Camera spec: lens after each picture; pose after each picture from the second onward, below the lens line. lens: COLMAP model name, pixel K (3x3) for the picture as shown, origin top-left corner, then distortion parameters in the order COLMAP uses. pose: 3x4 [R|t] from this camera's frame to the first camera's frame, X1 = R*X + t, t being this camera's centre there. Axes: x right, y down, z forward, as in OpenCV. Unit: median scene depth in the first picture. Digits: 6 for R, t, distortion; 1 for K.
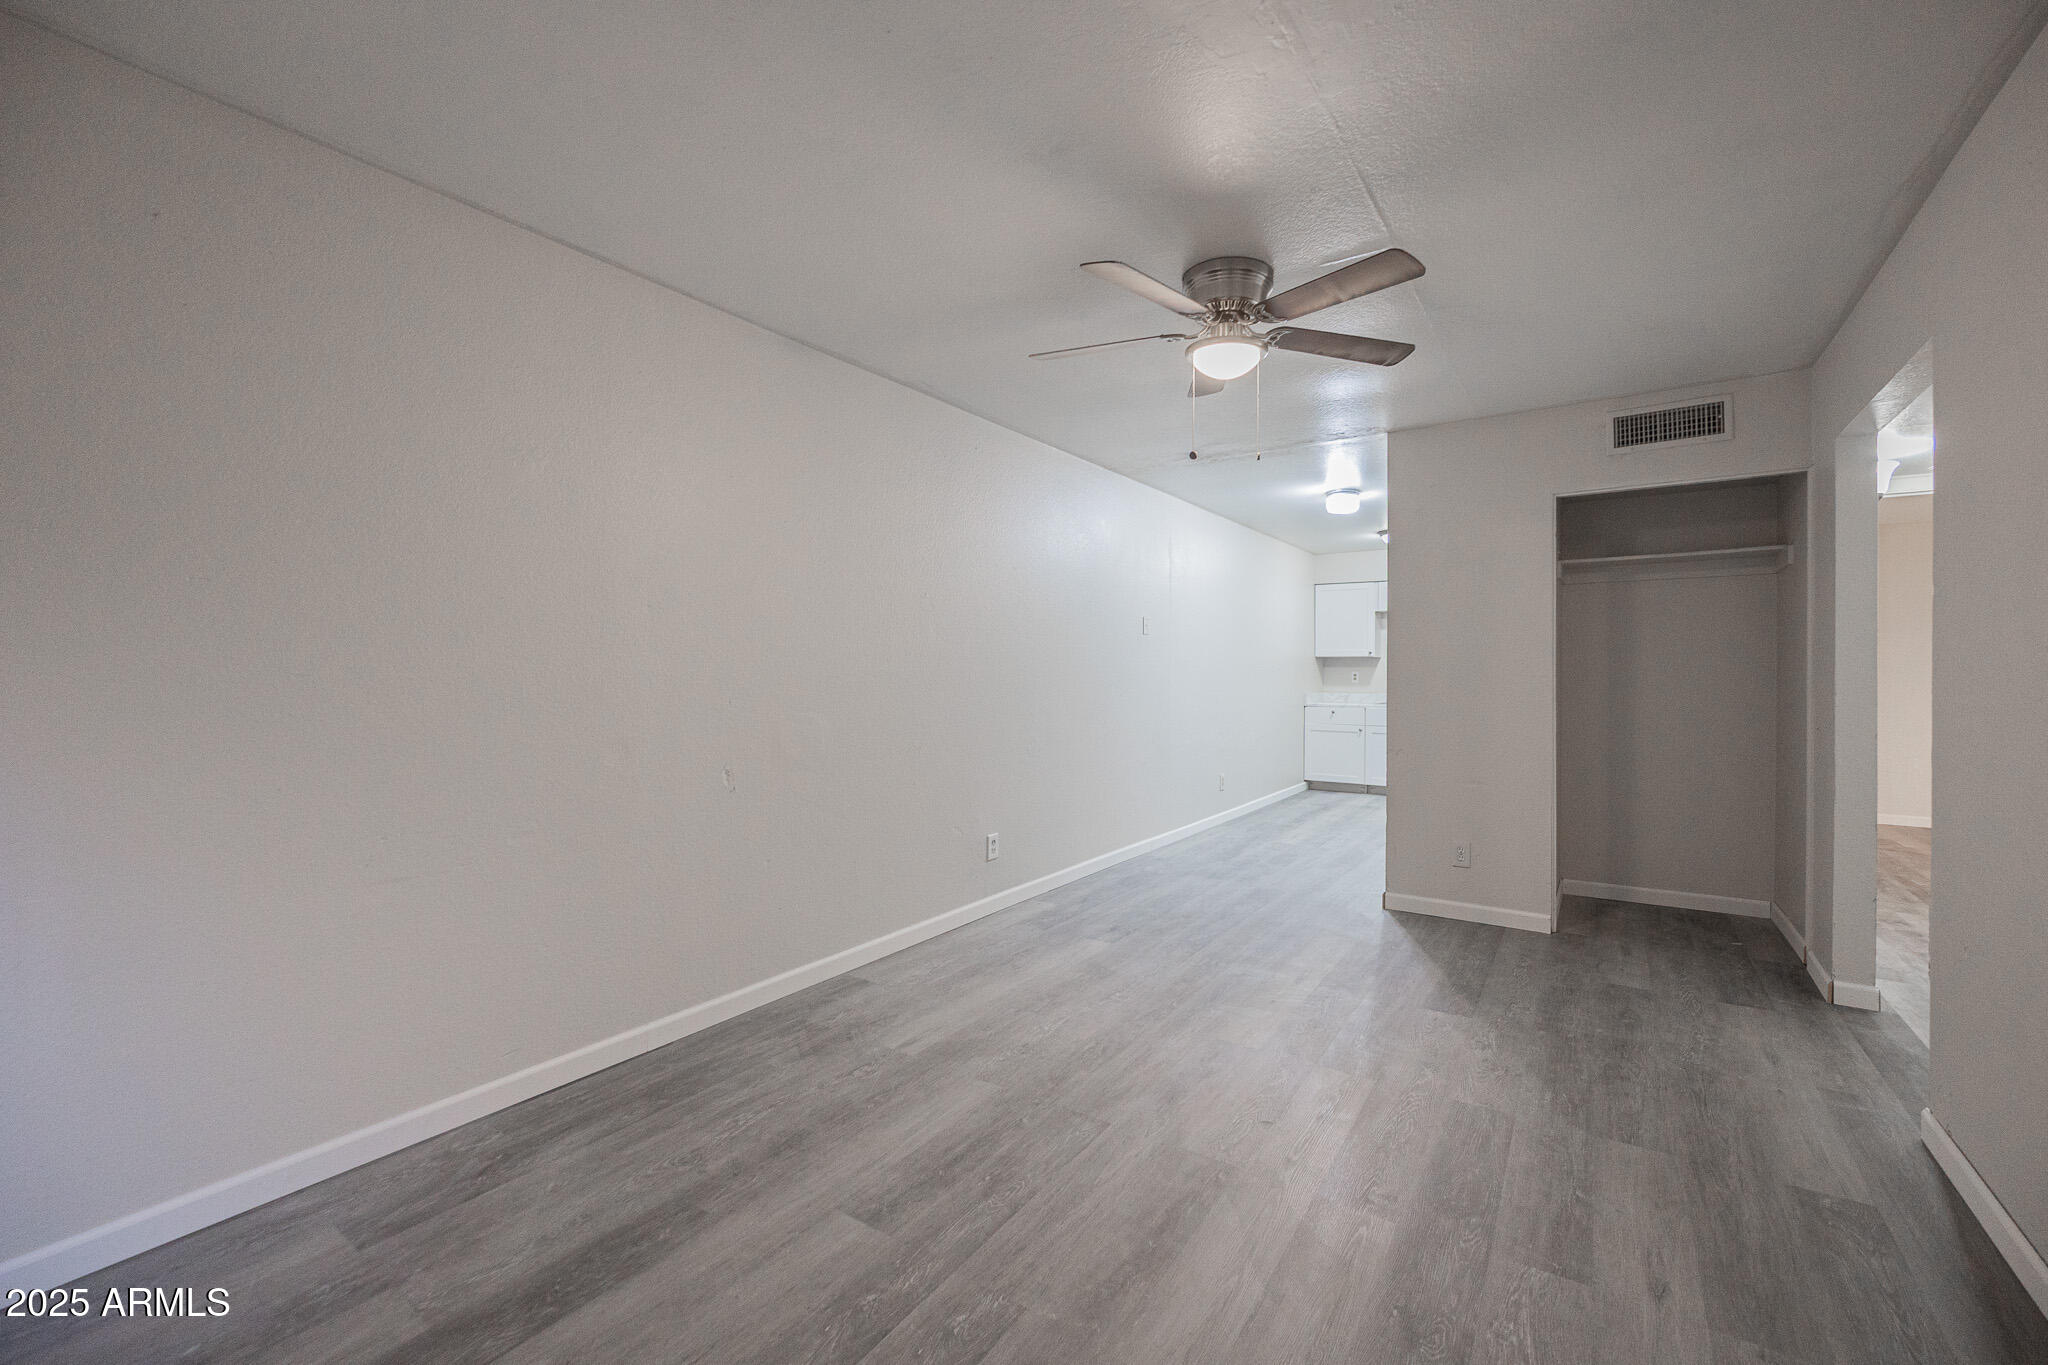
lens RADIAL K [[806.3, 0, 1098.2], [0, 806.3, 674.5], [0, 0, 1]] dist [-0.007870, 0.000020]
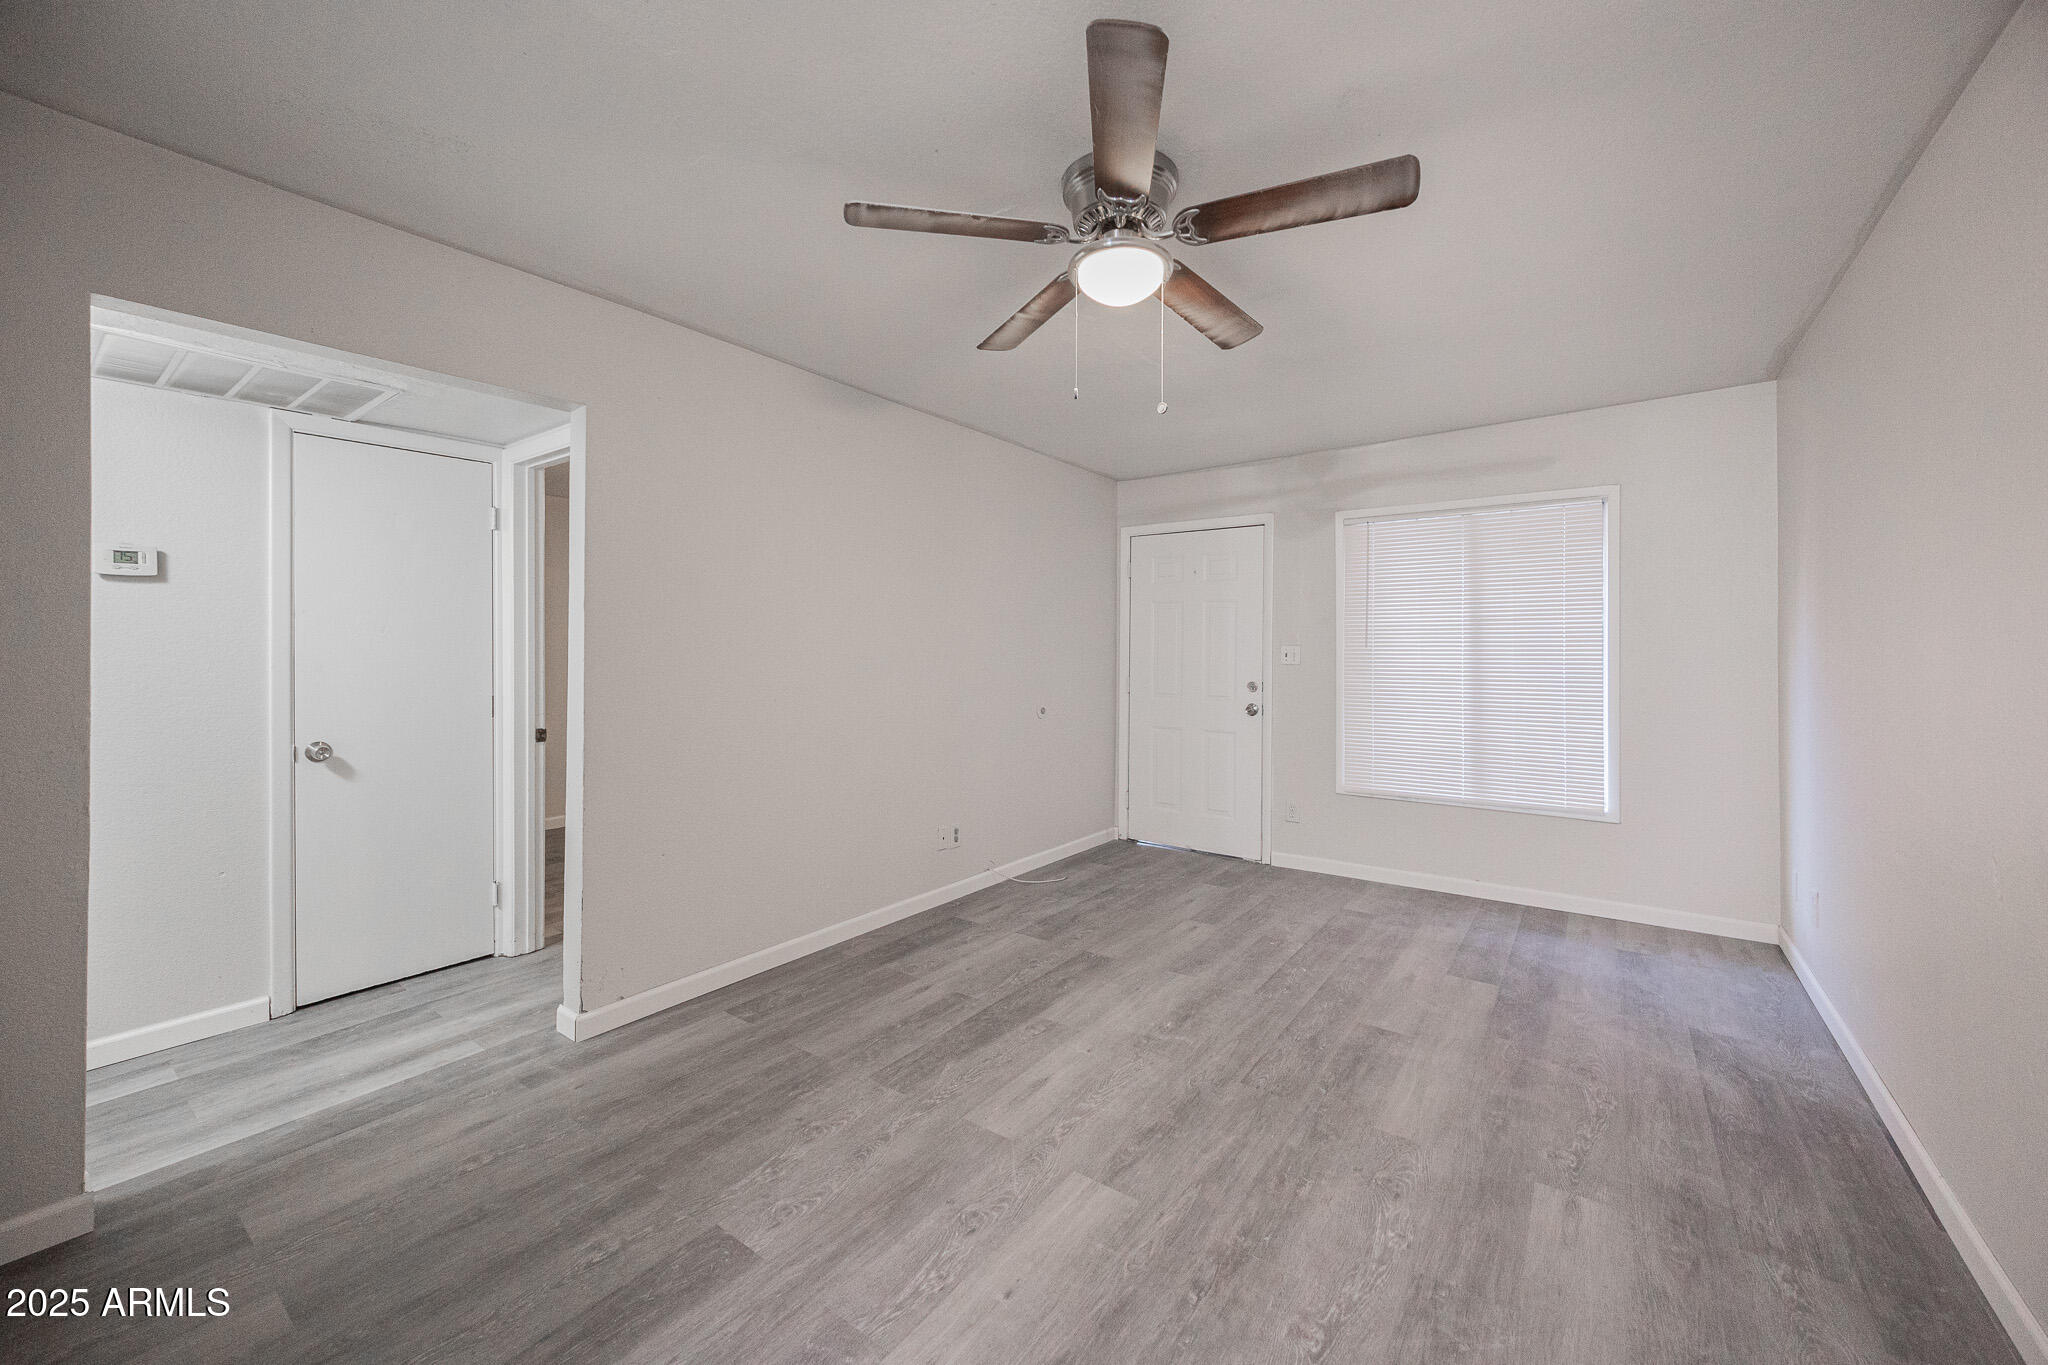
lens RADIAL K [[785.6, 0, 1024.4], [0, 785.6, 646.4], [0, 0, 1]] dist [-0.006729, 0.000084]
pose [[-0.997131, 0.002097, 0.075665, 0.176336], [0.002104, 0.999998, 0.000000, -0.030253], [-0.075665, 0.000159, -0.997133, 1.617730]]
